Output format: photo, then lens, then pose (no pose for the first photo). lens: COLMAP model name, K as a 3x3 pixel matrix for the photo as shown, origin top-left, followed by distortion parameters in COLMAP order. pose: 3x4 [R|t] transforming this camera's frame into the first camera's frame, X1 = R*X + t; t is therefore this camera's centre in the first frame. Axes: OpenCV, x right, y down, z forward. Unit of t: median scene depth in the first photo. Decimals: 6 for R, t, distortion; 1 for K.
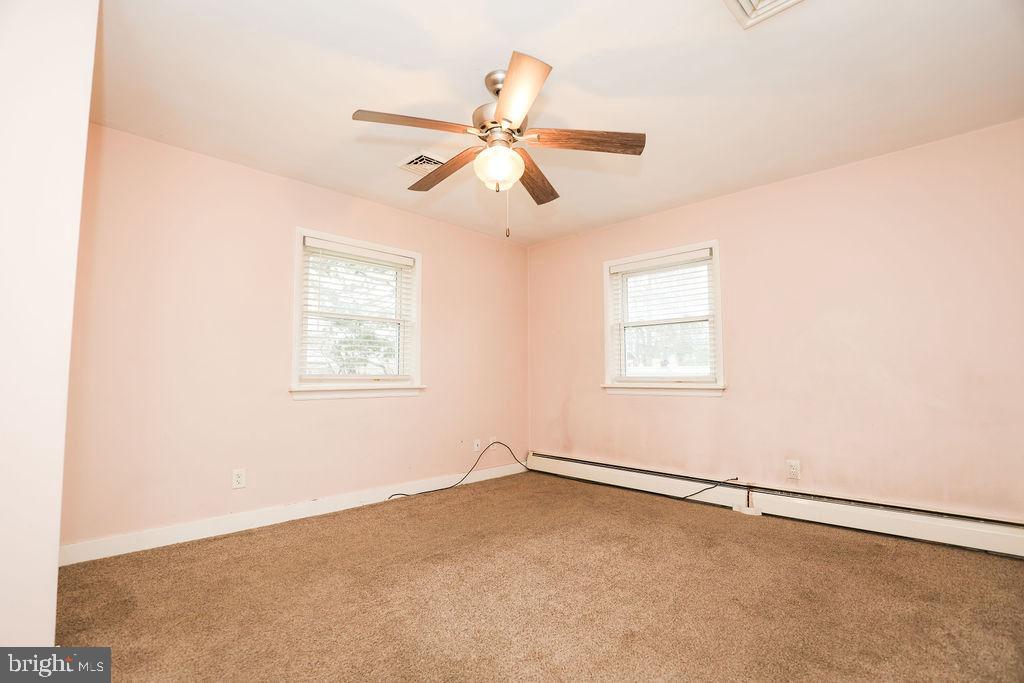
lens RADIAL K [[467.2, 0, 514.0], [0, 467.2, 343.1], [0, 0, 1]] dist [-0.039956, 0.007435]
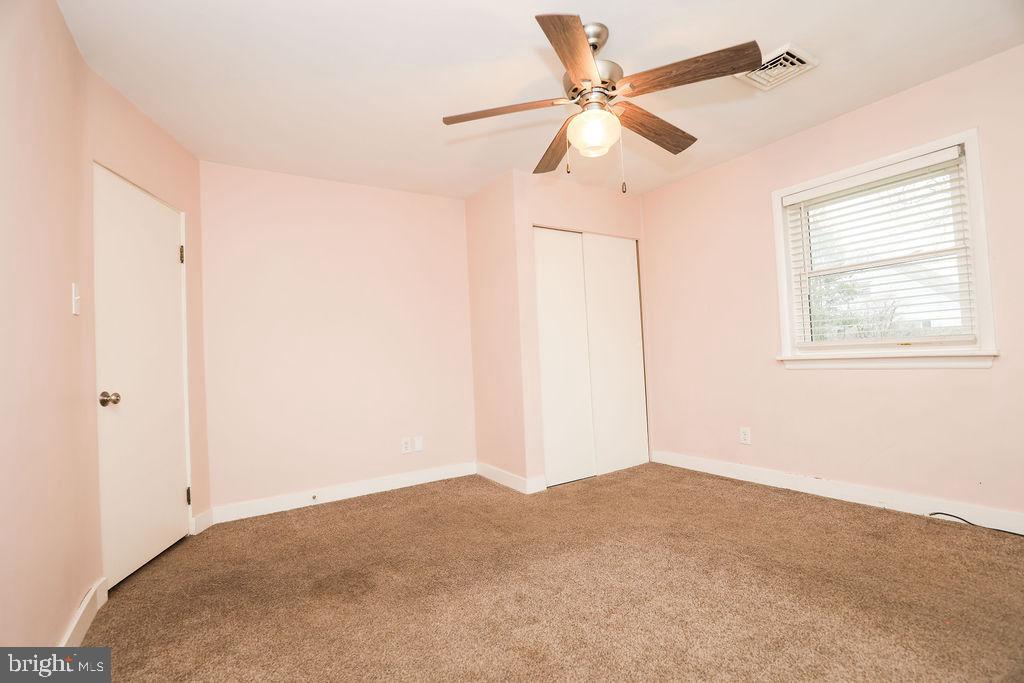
lens RADIAL K [[465.1, 0, 514.7], [0, 465.1, 344.4], [0, 0, 1]] dist [-0.043254, 0.008922]
pose [[-0.207739, -0.014355, -0.978079, 0.575223], [0.114437, 0.992670, -0.038875, 0.041494], [0.971467, -0.120004, -0.204574, 0.623296]]
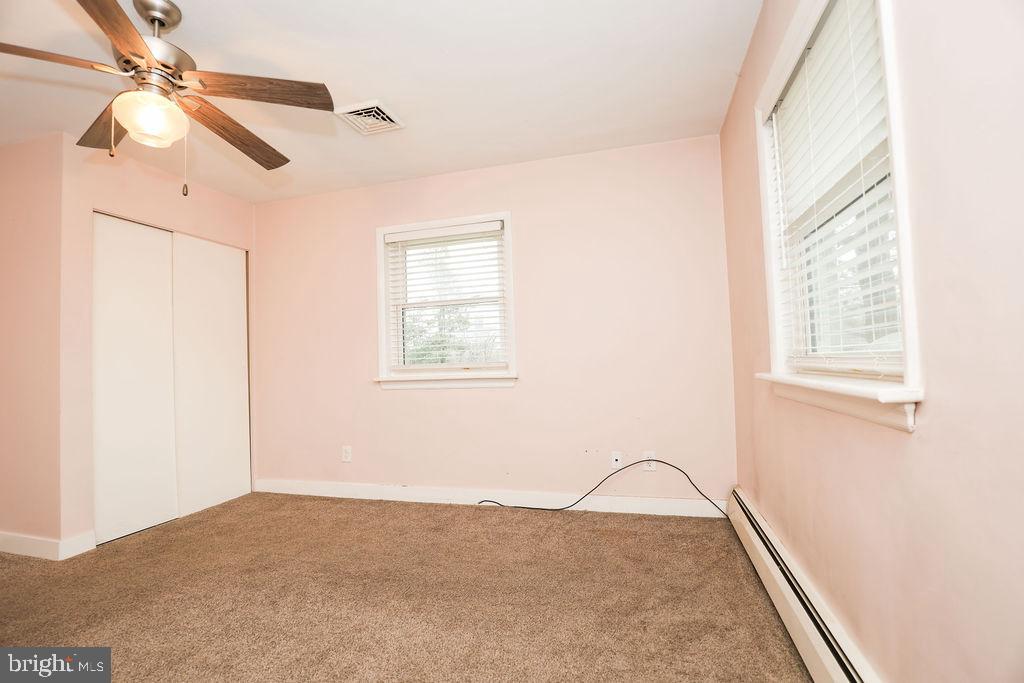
lens RADIAL K [[465.1, 0, 514.7], [0, 465.1, 344.4], [0, 0, 1]] dist [-0.043254, 0.008922]
pose [[0.491027, -0.047221, -0.869864, 0.599384], [0.093764, 0.995594, -0.001118, 0.046920], [0.866084, -0.081013, 0.493291, 0.718061]]
